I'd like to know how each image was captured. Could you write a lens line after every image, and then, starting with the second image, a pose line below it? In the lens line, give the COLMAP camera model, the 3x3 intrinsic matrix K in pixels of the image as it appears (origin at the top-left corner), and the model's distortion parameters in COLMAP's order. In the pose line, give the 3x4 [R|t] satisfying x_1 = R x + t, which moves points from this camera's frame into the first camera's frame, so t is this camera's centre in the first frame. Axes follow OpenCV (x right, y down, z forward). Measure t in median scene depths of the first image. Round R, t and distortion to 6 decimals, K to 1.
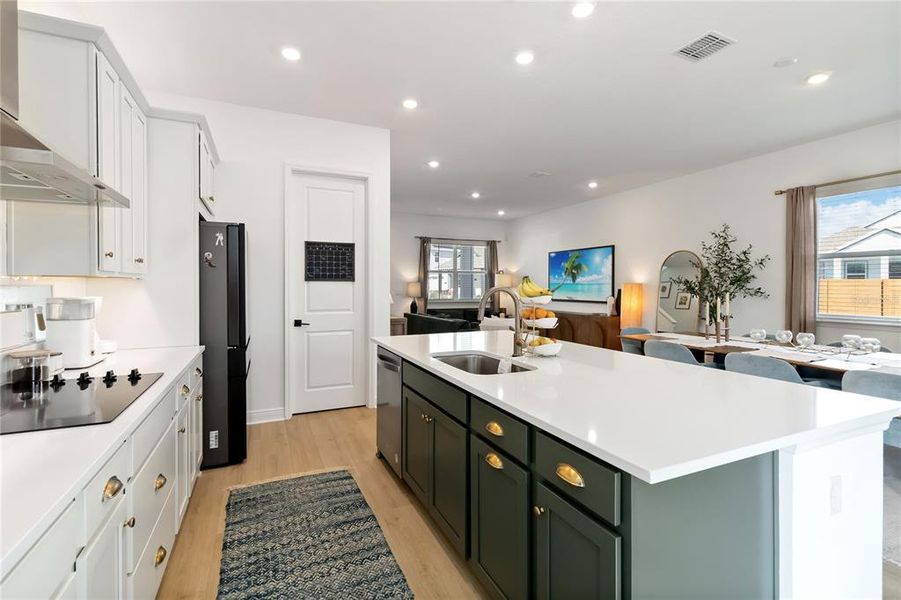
lens RADIAL K [[416.9, 0, 456.9], [0, 416.9, 287.5], [0, 0, 1]] dist [-0.001931, 0.002501]
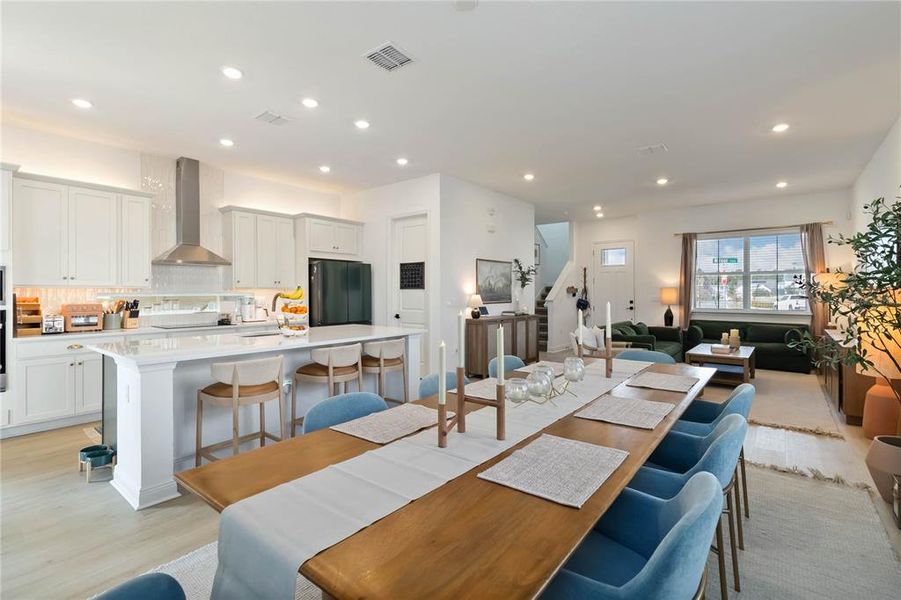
lens RADIAL K [[416.9, 0, 450.8], [0, 416.9, 293.4], [0, 0, 1]] dist [-0.001931, 0.002501]
pose [[0.444034, 0.000757, -0.896010, 0.530515], [-0.001022, 0.999999, 0.000339, -0.000537], [0.896010, 0.000766, 0.444034, 0.234392]]
